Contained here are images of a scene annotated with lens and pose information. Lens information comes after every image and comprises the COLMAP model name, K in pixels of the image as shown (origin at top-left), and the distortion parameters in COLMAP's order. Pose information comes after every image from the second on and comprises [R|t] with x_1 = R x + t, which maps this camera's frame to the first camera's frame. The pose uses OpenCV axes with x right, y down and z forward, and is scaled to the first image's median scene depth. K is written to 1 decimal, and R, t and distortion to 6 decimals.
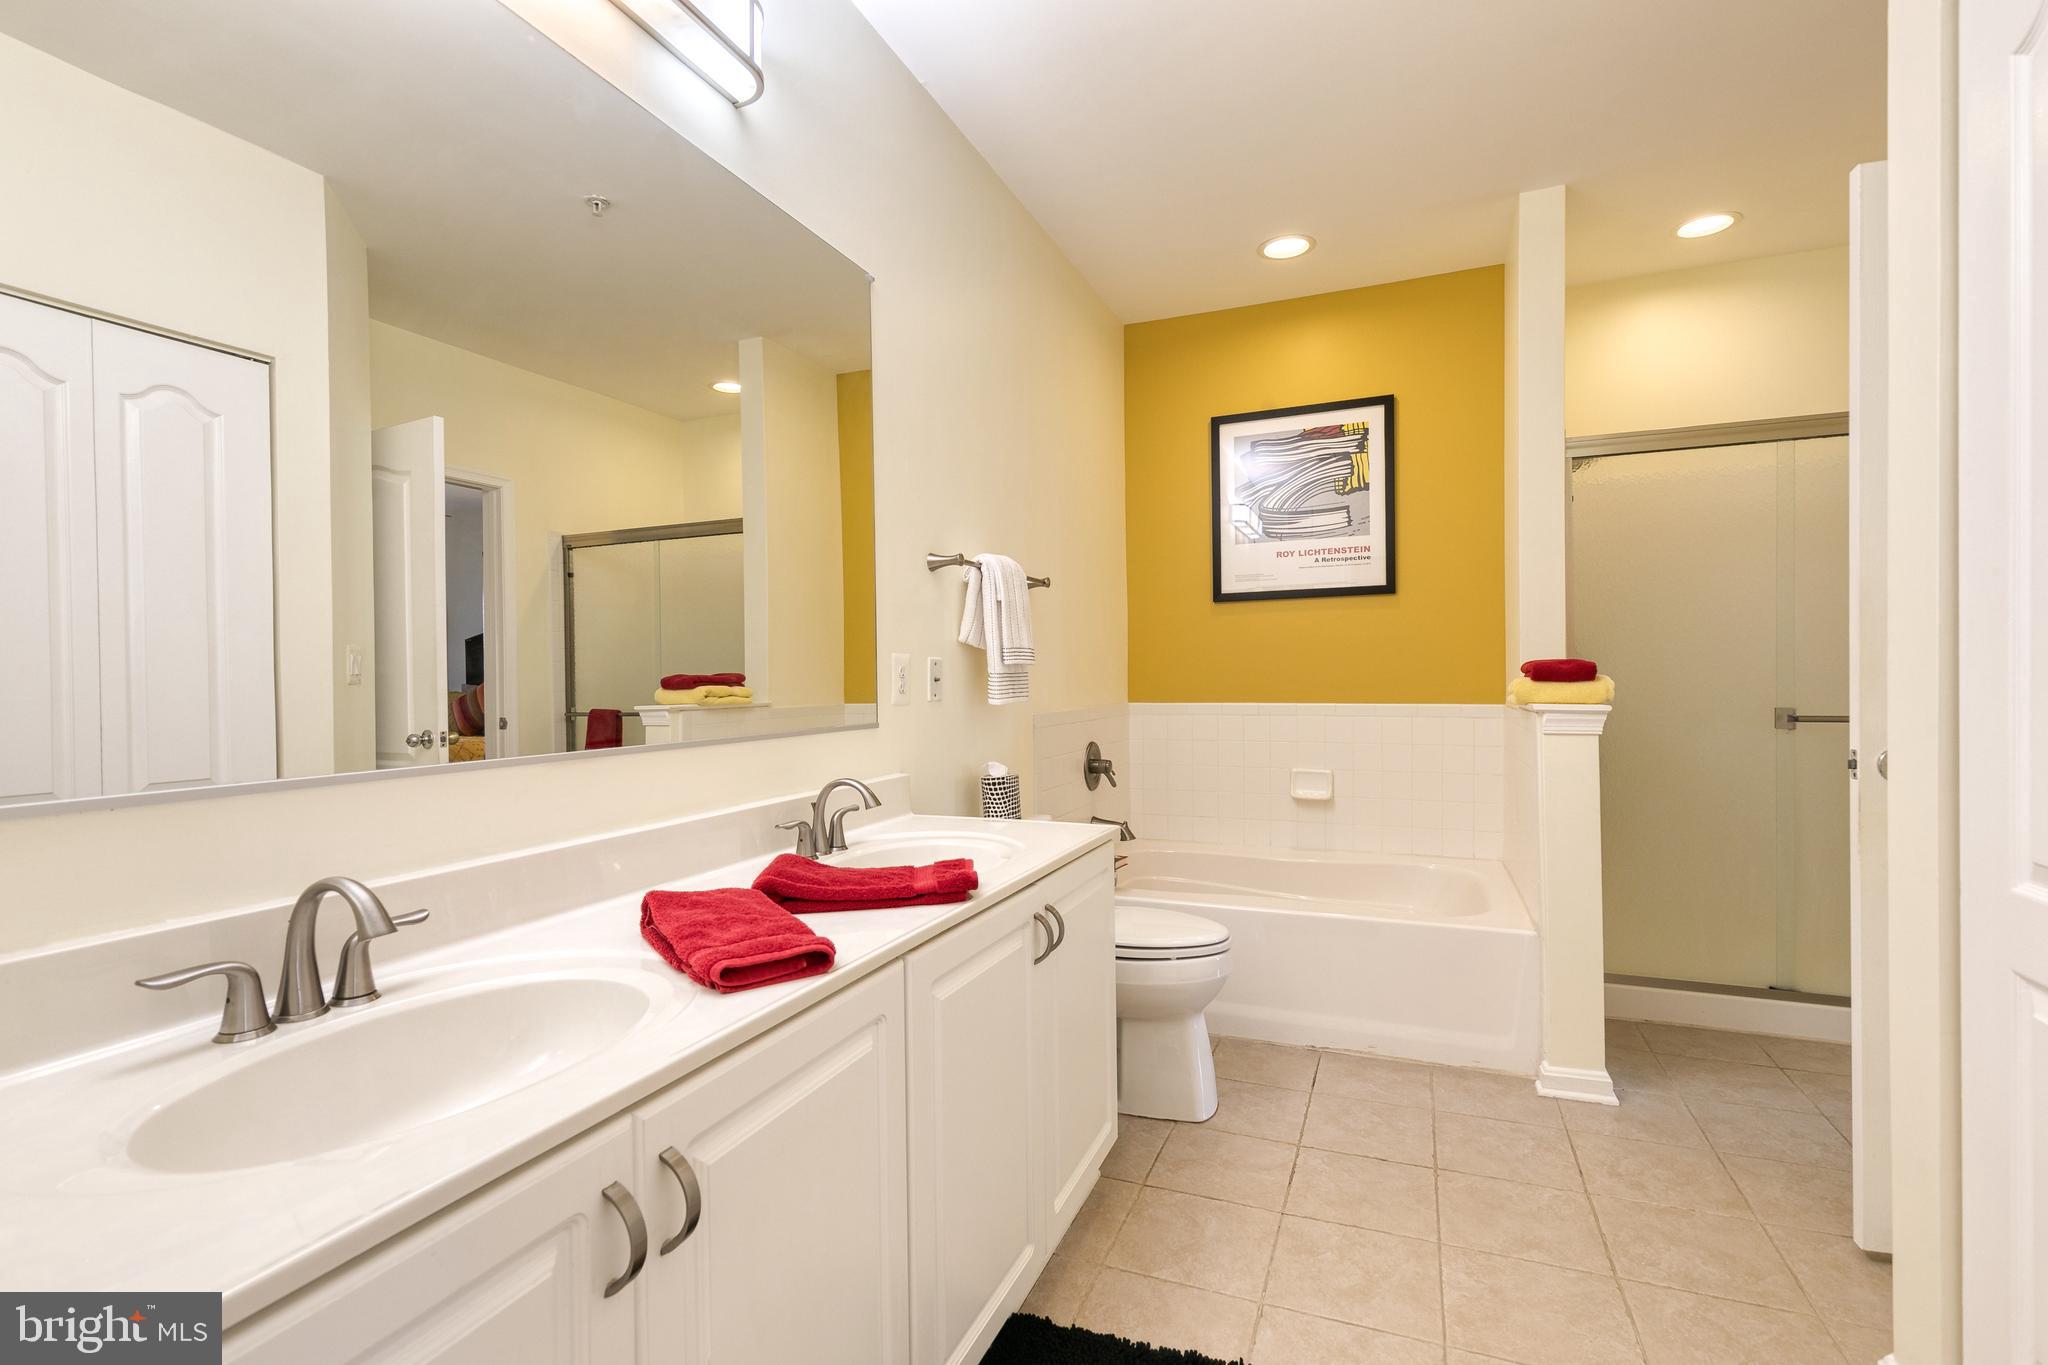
lens RADIAL K [[924.3, 0, 1029.0], [0, 924.3, 687.8], [0, 0, 1]] dist [0.008556, 0.000304]
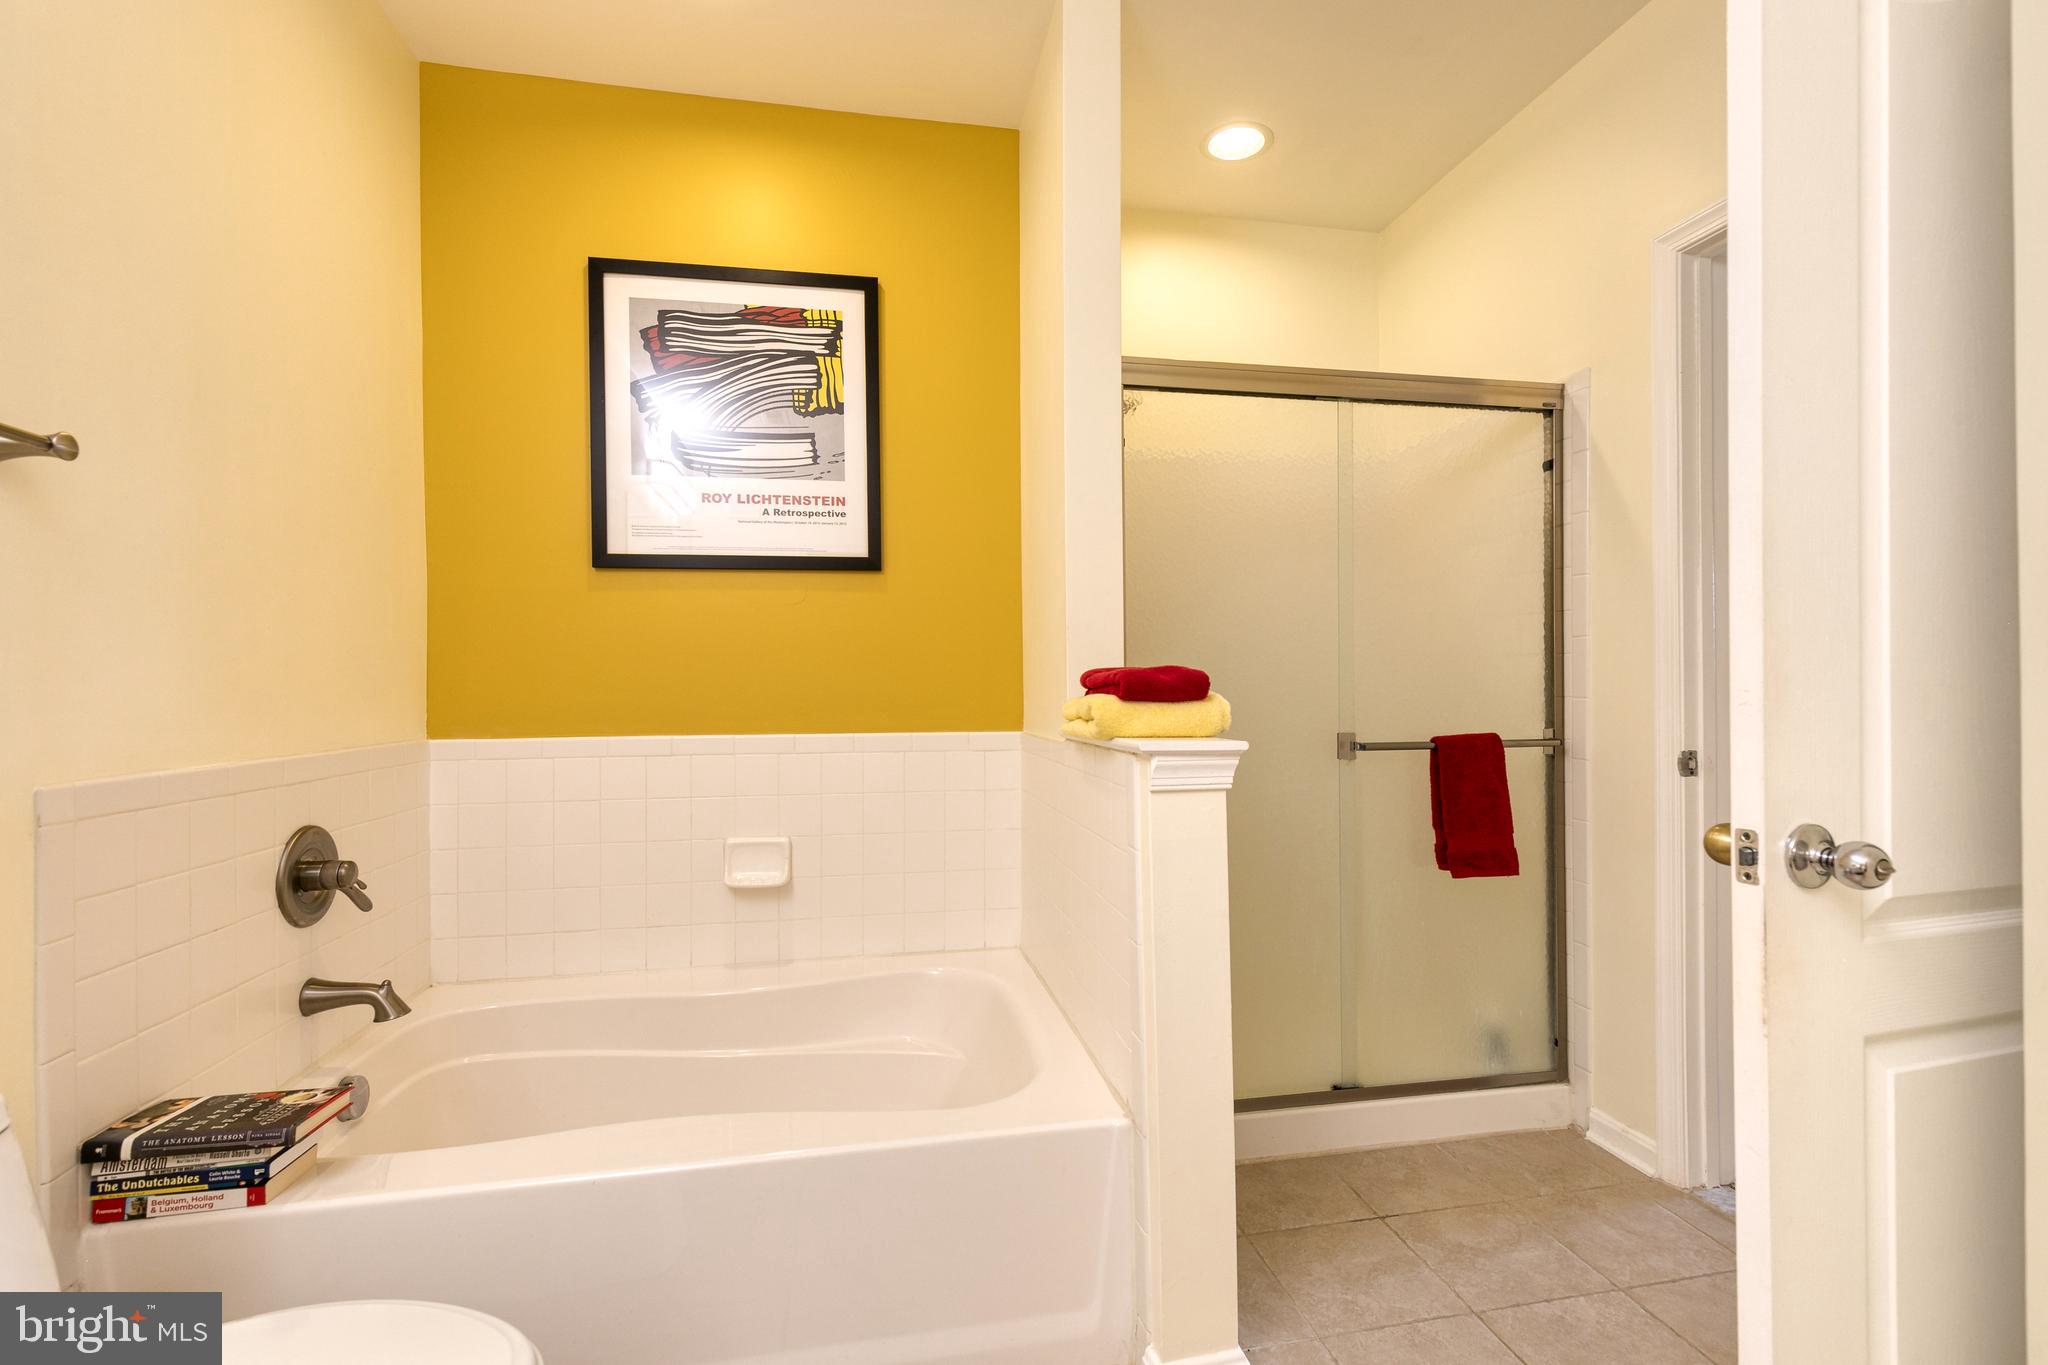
lens RADIAL K [[924.3, 0, 1029.0], [0, 924.3, 687.8], [0, 0, 1]] dist [0.008556, 0.000304]
pose [[0.836570, 0.004121, 0.547844, 0.114413], [0.005583, 0.999856, -0.016047, -0.004583], [-0.547831, 0.016484, 0.836427, 0.371147]]
